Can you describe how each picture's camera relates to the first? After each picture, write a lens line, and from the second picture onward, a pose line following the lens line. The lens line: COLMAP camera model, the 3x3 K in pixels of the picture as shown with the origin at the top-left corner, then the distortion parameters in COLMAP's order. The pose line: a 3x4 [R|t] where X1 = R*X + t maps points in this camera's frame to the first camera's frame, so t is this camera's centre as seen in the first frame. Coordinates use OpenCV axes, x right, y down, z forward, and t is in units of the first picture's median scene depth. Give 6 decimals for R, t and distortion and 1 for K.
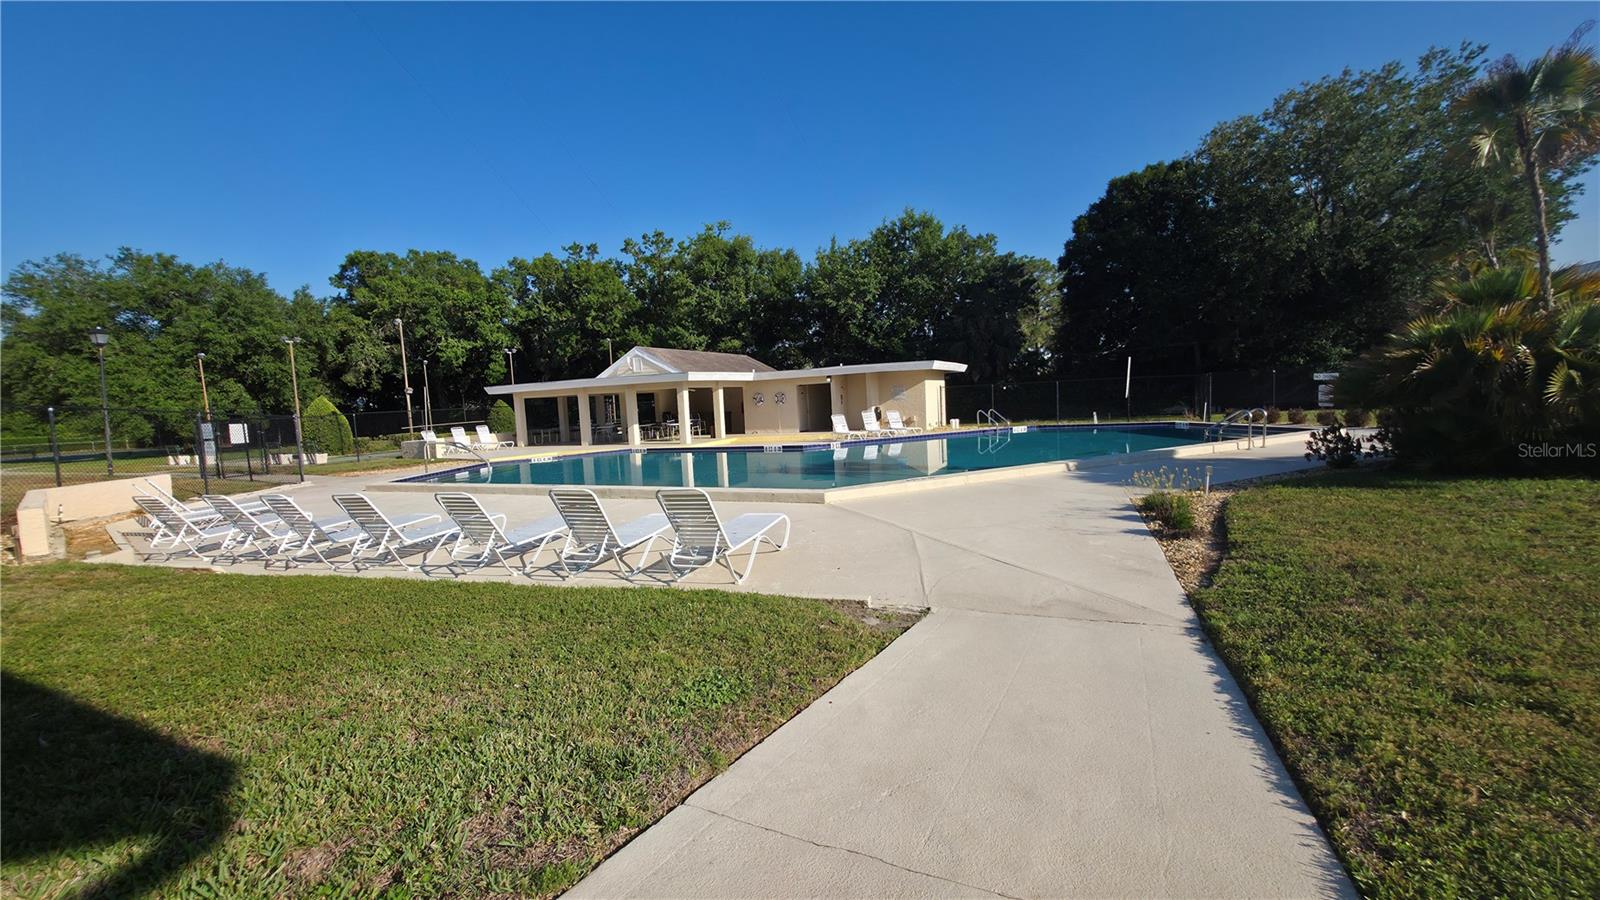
lens RADIAL K [[655.7, 0, 800.0], [0, 655.7, 450.0], [0, 0, 1]] dist [0.000576, -0.005686]
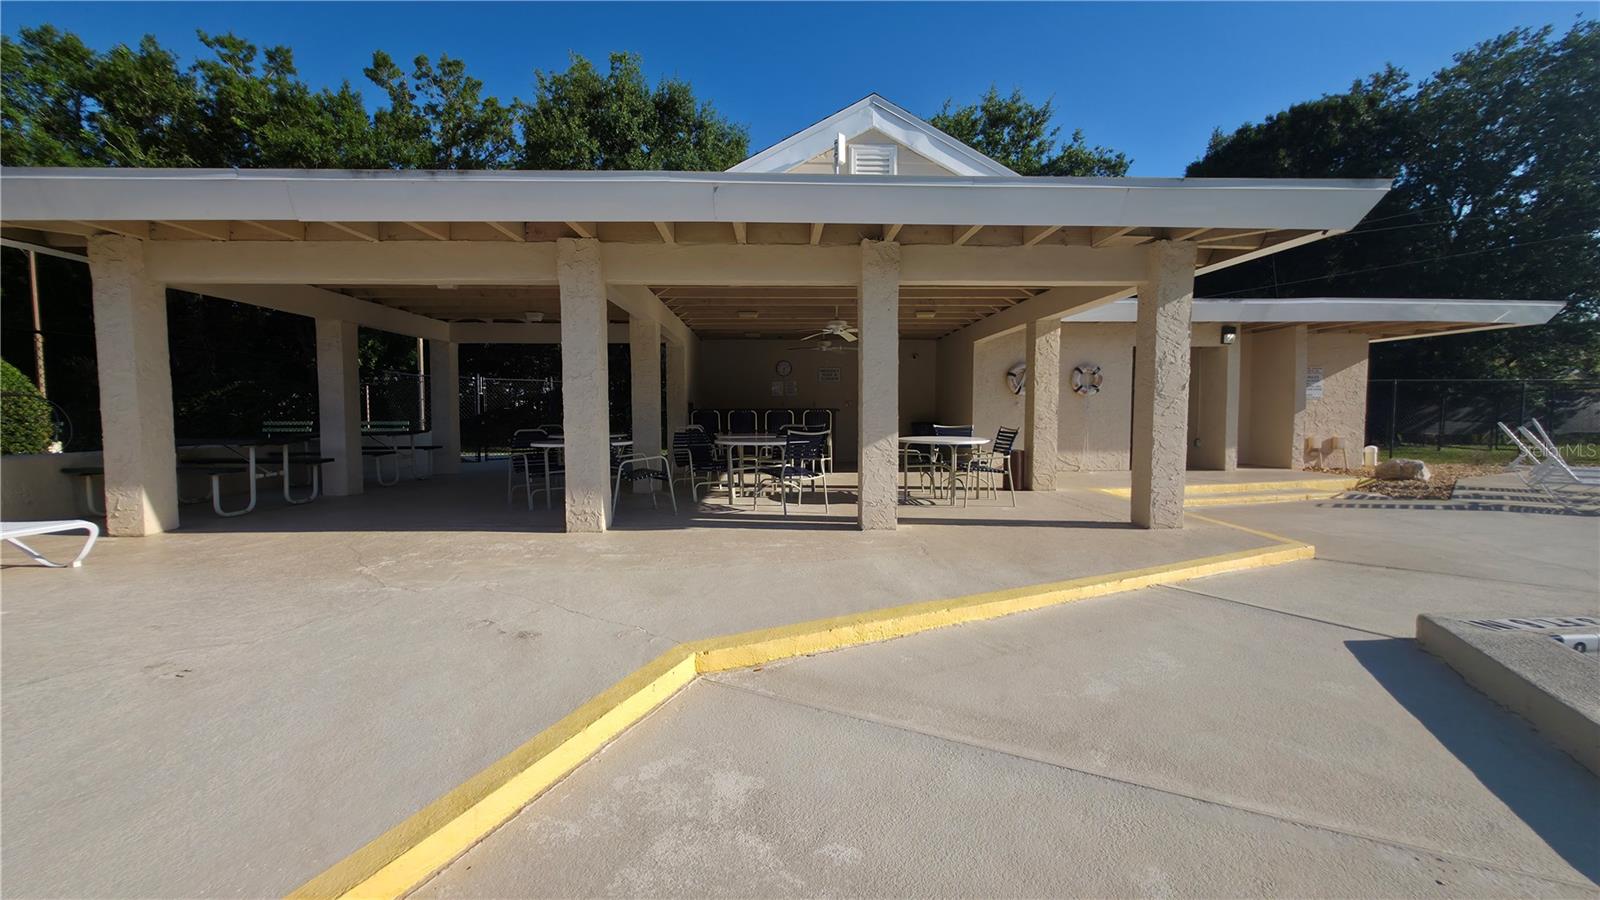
lens RADIAL K [[655.7, 0, 800.0], [0, 655.7, 450.0], [0, 0, 1]] dist [0.000576, -0.005686]
pose [[0.881698, 0.022844, 0.471260, -0.212165], [0.001270, 0.998709, -0.050788, -0.012206], [-0.471812, 0.045379, 0.880531, 0.455658]]
